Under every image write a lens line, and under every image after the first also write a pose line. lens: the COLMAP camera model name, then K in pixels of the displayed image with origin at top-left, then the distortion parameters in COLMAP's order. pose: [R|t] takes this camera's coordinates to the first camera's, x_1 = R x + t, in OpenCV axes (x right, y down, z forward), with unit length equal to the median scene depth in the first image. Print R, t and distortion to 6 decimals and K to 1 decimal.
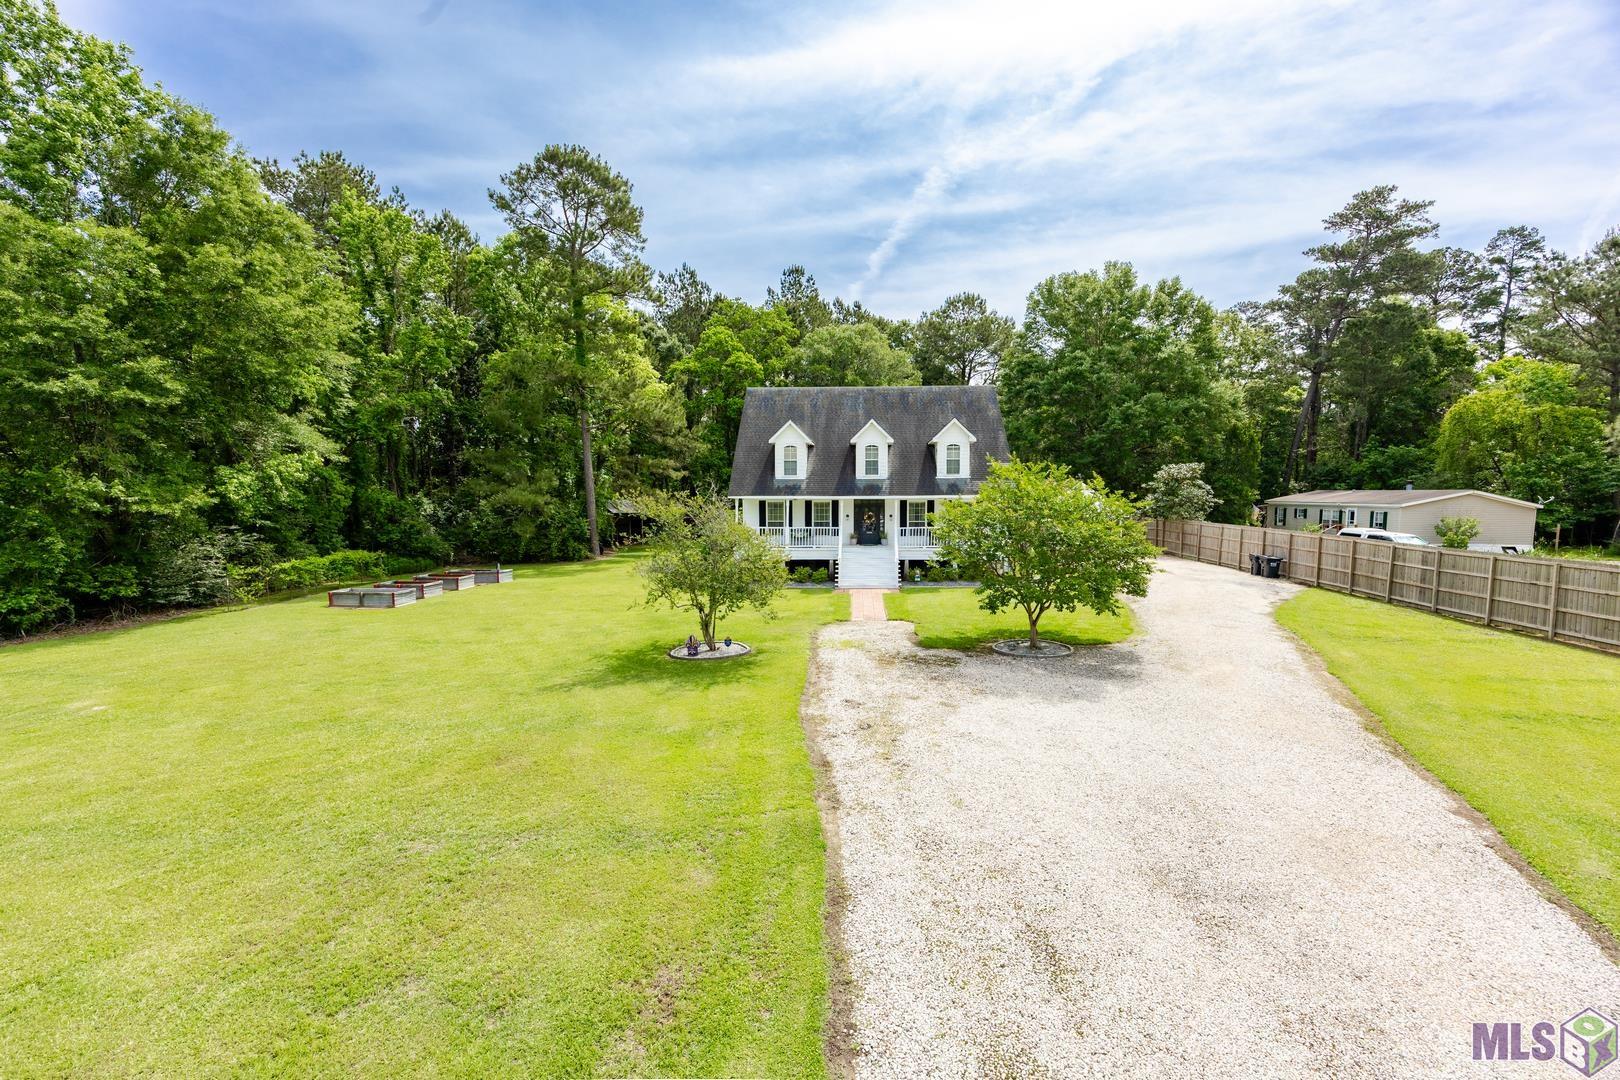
lens RADIAL K [[657.7, 0, 812.6], [0, 657.7, 532.8], [0, 0, 1]] dist [-0.010372, -0.000301]
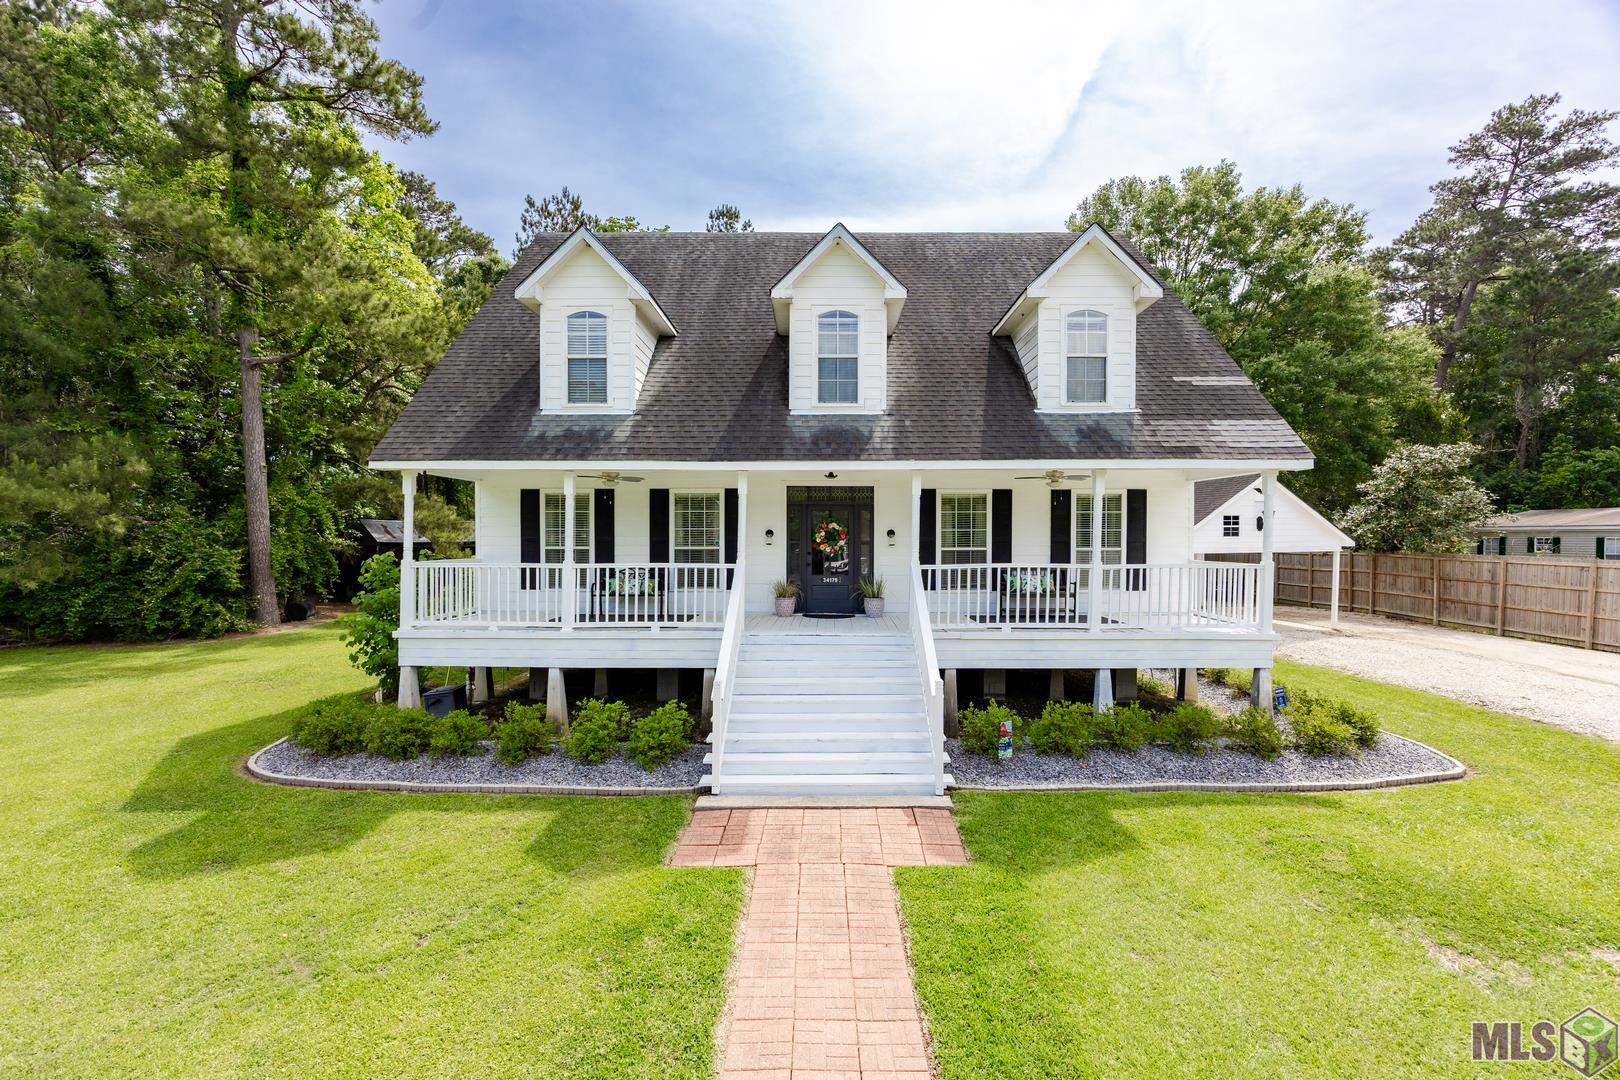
lens RADIAL K [[657.7, 0, 812.6], [0, 657.7, 532.8], [0, 0, 1]] dist [-0.010372, -0.000301]
pose [[0.998078, 0.004505, 0.061809, 0.055438], [-0.000539, 0.997948, -0.064033, -0.003327], [-0.061971, 0.063877, 0.996032, 0.654960]]
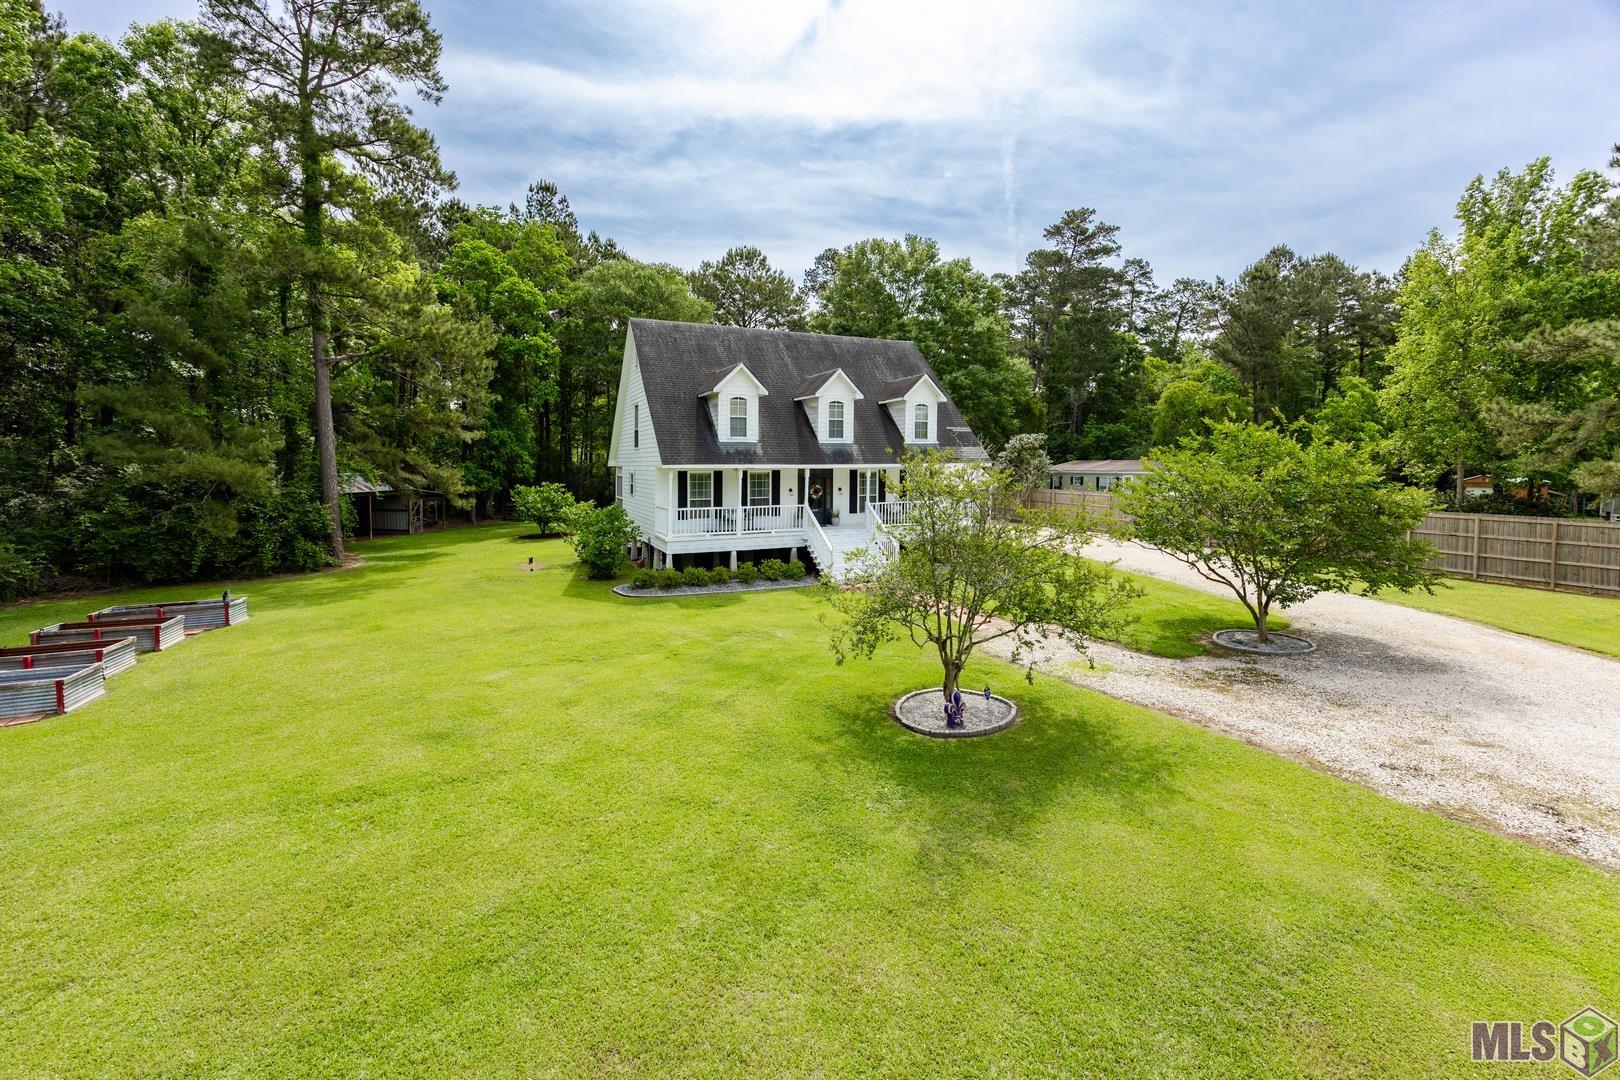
lens RADIAL K [[681.4, 0, 805.6], [0, 681.4, 489.7], [0, 0, 1]] dist [-0.009599, -0.000324]
pose [[0.880428, -0.017863, 0.473844, -0.322276], [0.030200, 0.999374, -0.018439, -0.010993], [-0.473218, 0.030544, 0.880416, 0.279832]]
